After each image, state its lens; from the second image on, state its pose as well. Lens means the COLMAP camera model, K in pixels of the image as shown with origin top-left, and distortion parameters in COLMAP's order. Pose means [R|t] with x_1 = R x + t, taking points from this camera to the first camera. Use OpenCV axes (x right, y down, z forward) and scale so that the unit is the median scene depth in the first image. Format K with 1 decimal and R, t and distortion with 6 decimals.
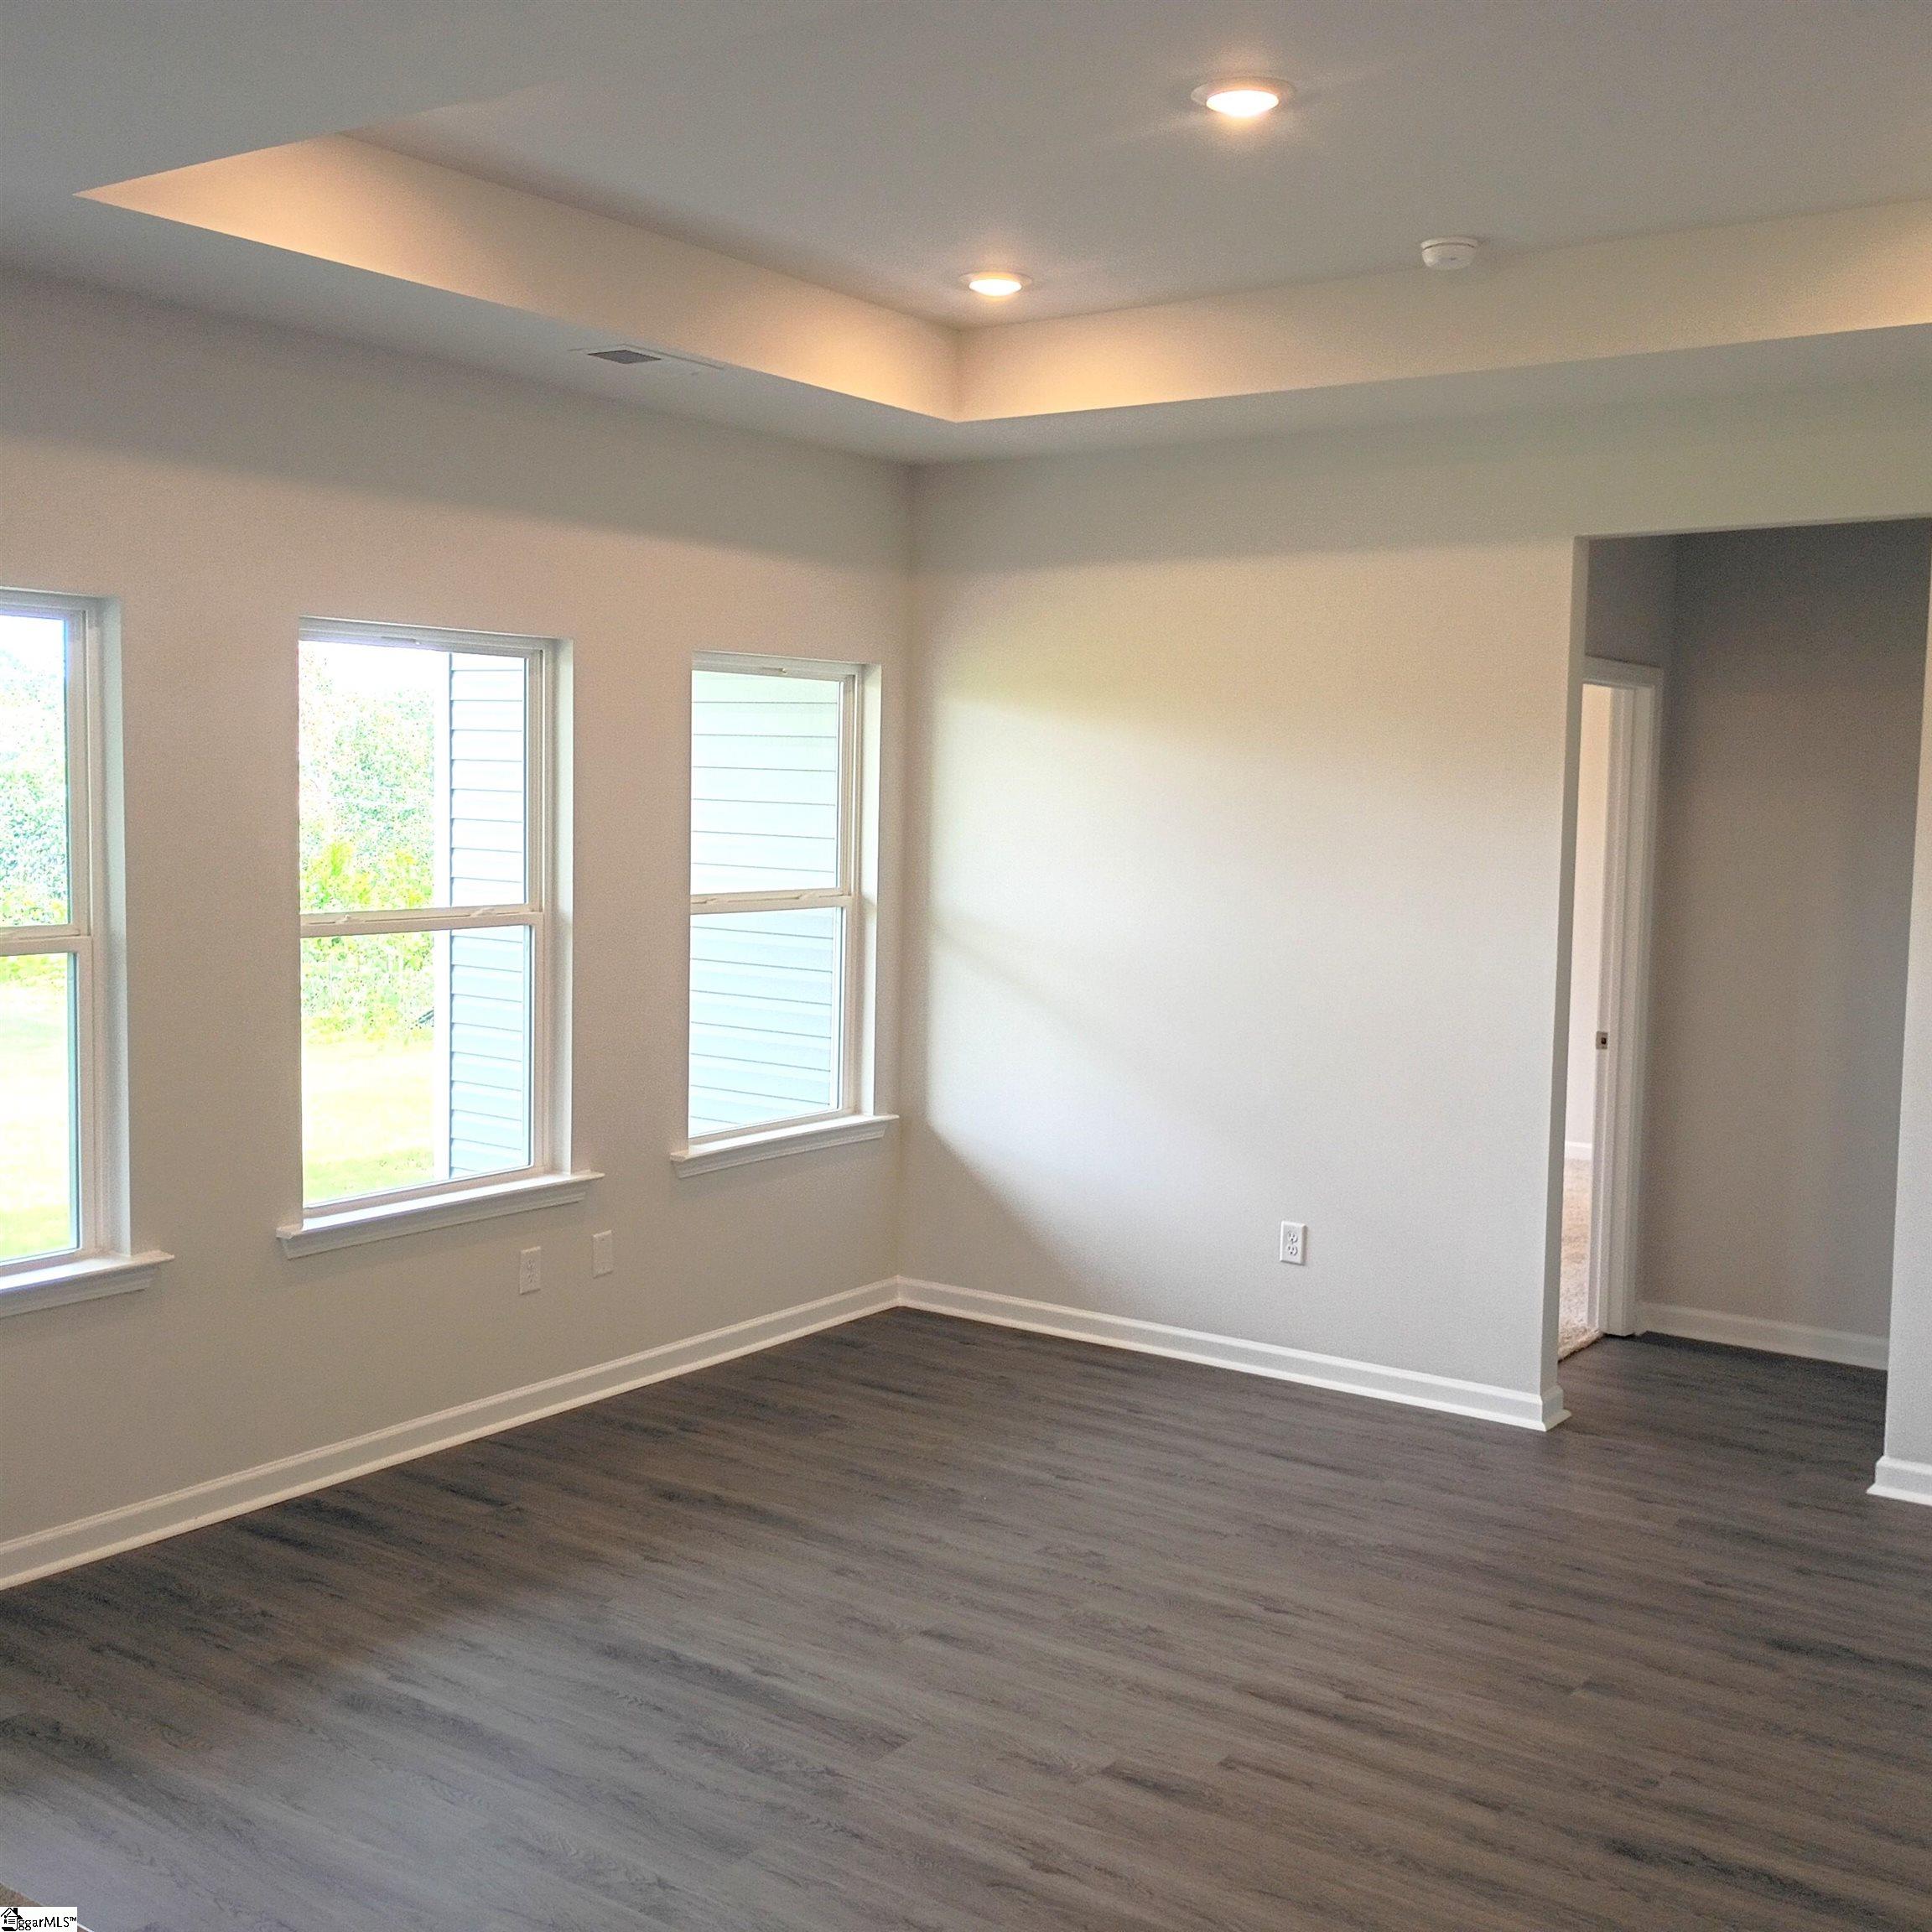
lens RADIAL K [[2130.8, 0, 966.0], [0, 2130.8, 933.1], [0, 0, 1]] dist [0.030578, -0.017436]
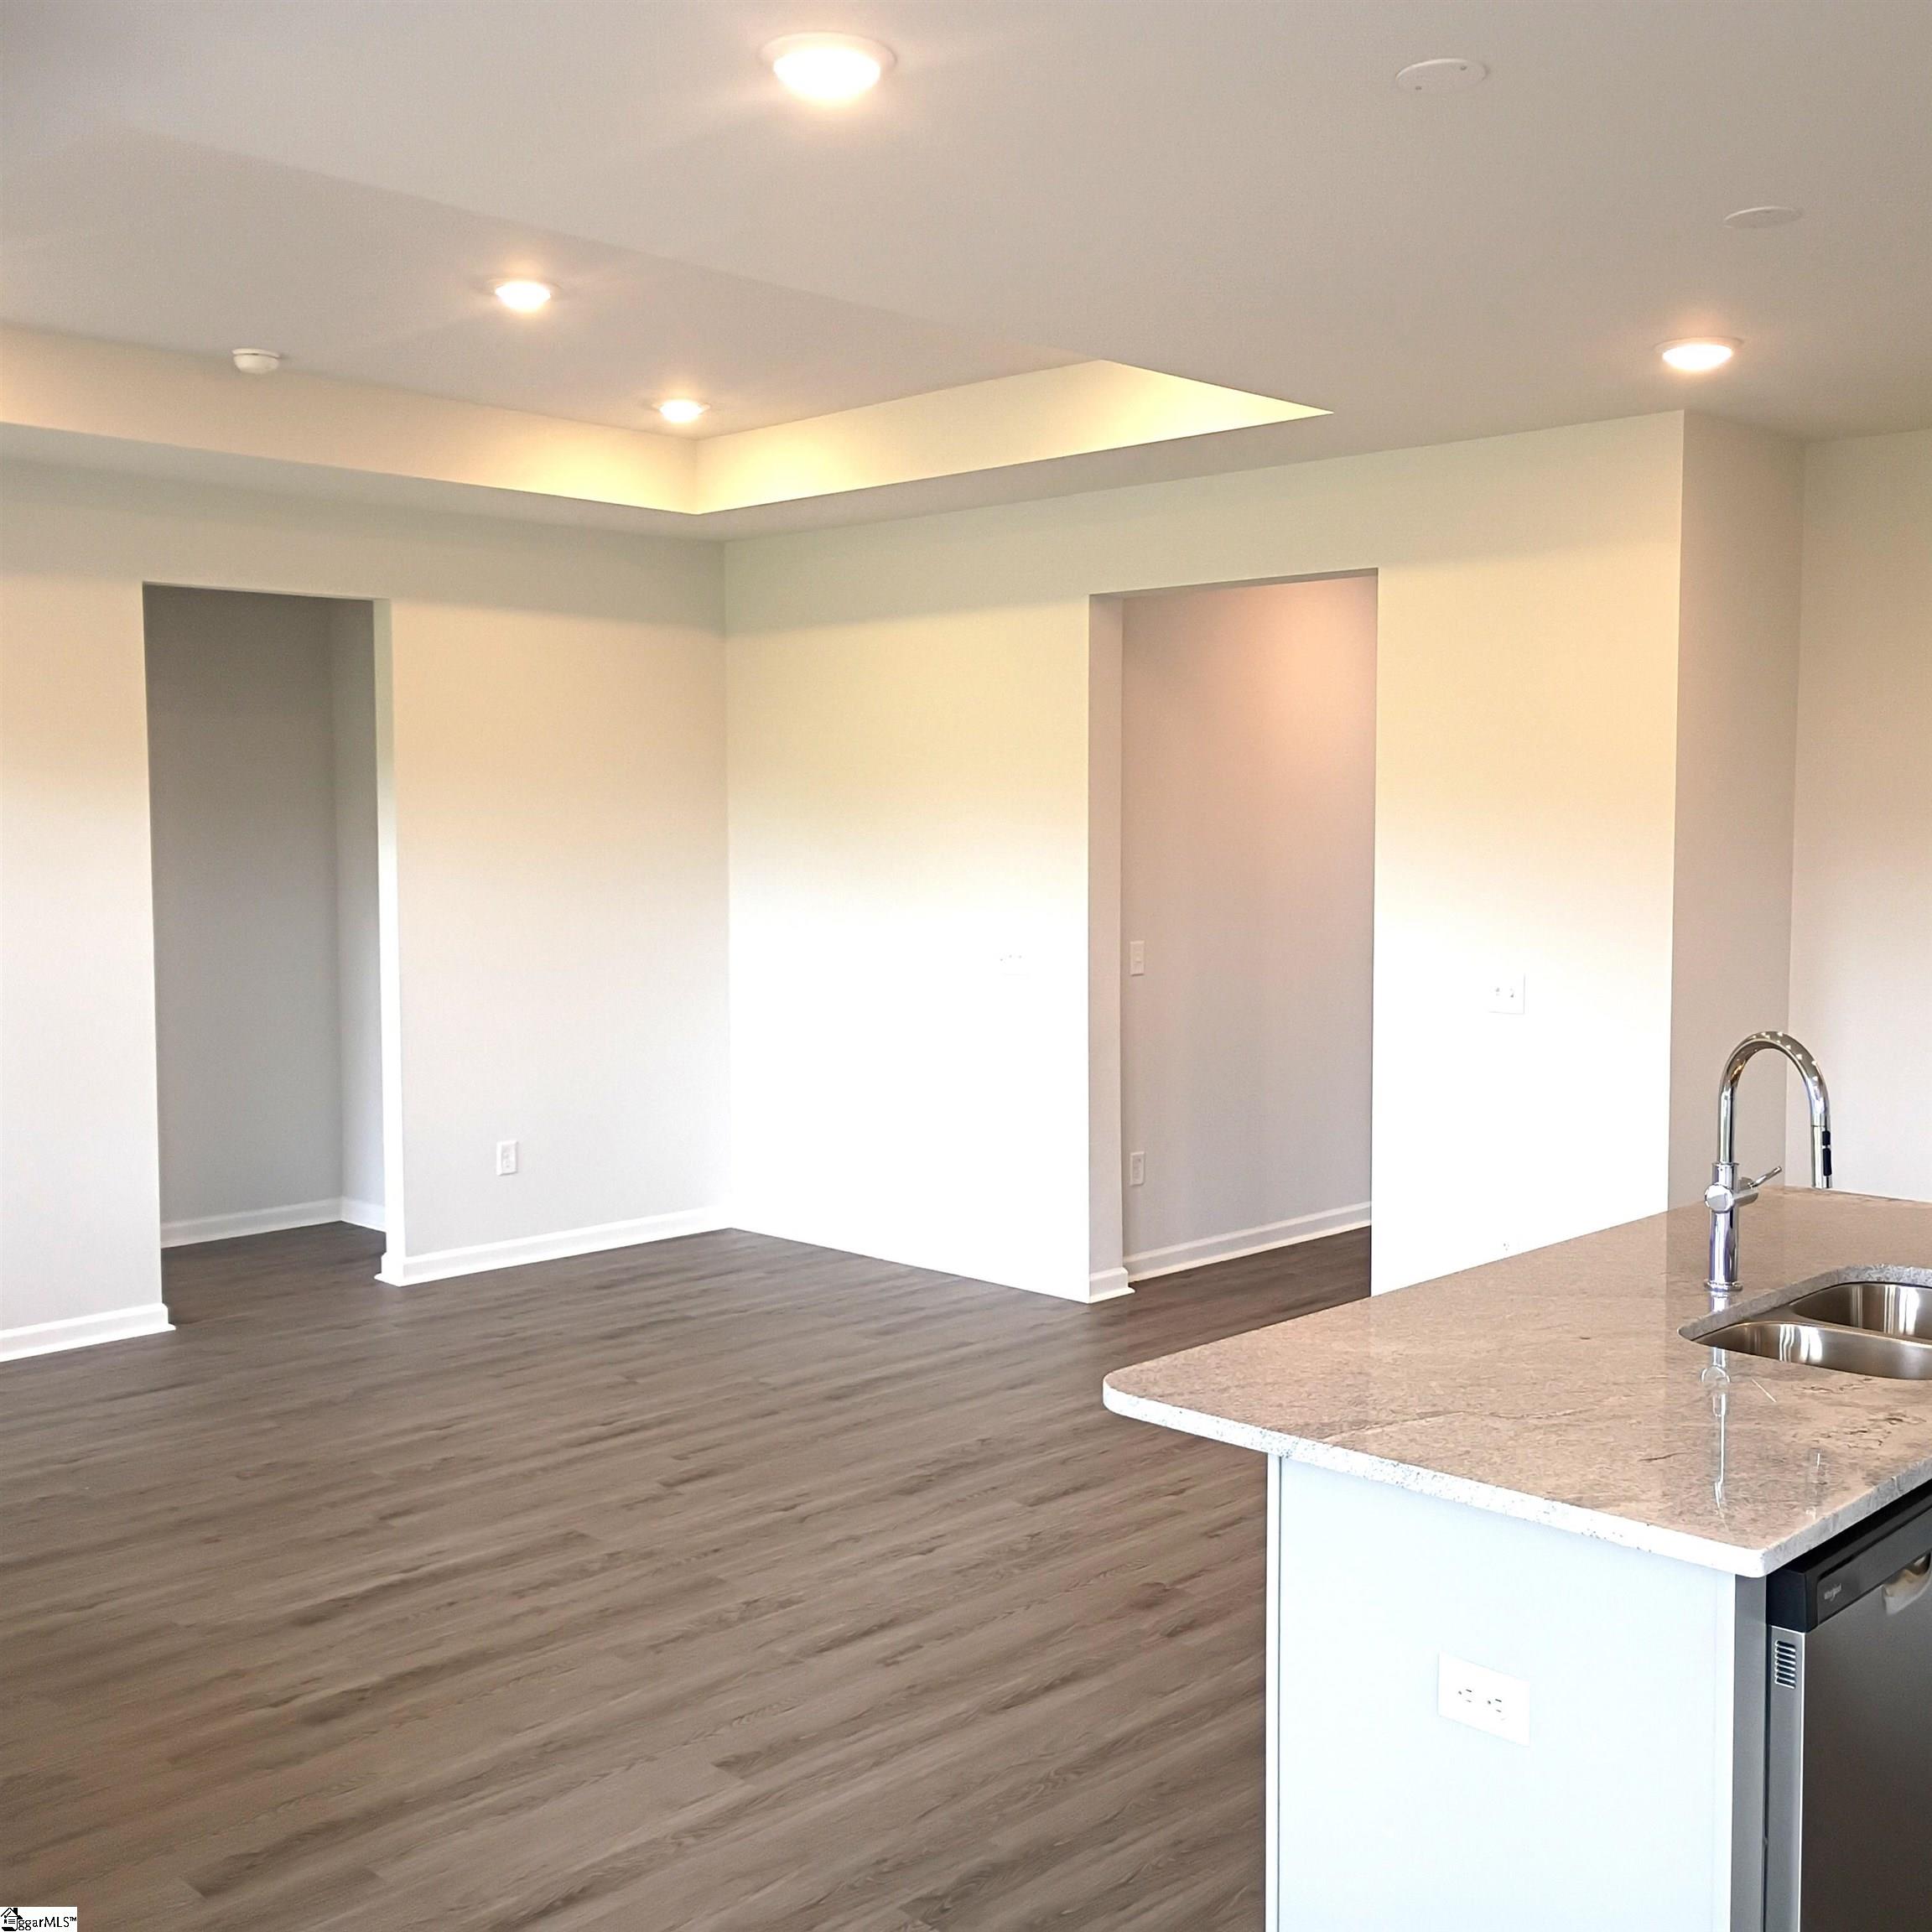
lens RADIAL K [[2130.8, 0, 966.0], [0, 2130.8, 933.1], [0, 0, 1]] dist [0.030578, -0.017436]
pose [[0.158831, -0.077760, 0.984239, -1.144214], [0.072275, 0.995135, 0.066957, -0.050260], [-0.984657, 0.060501, 0.163678, 0.492457]]
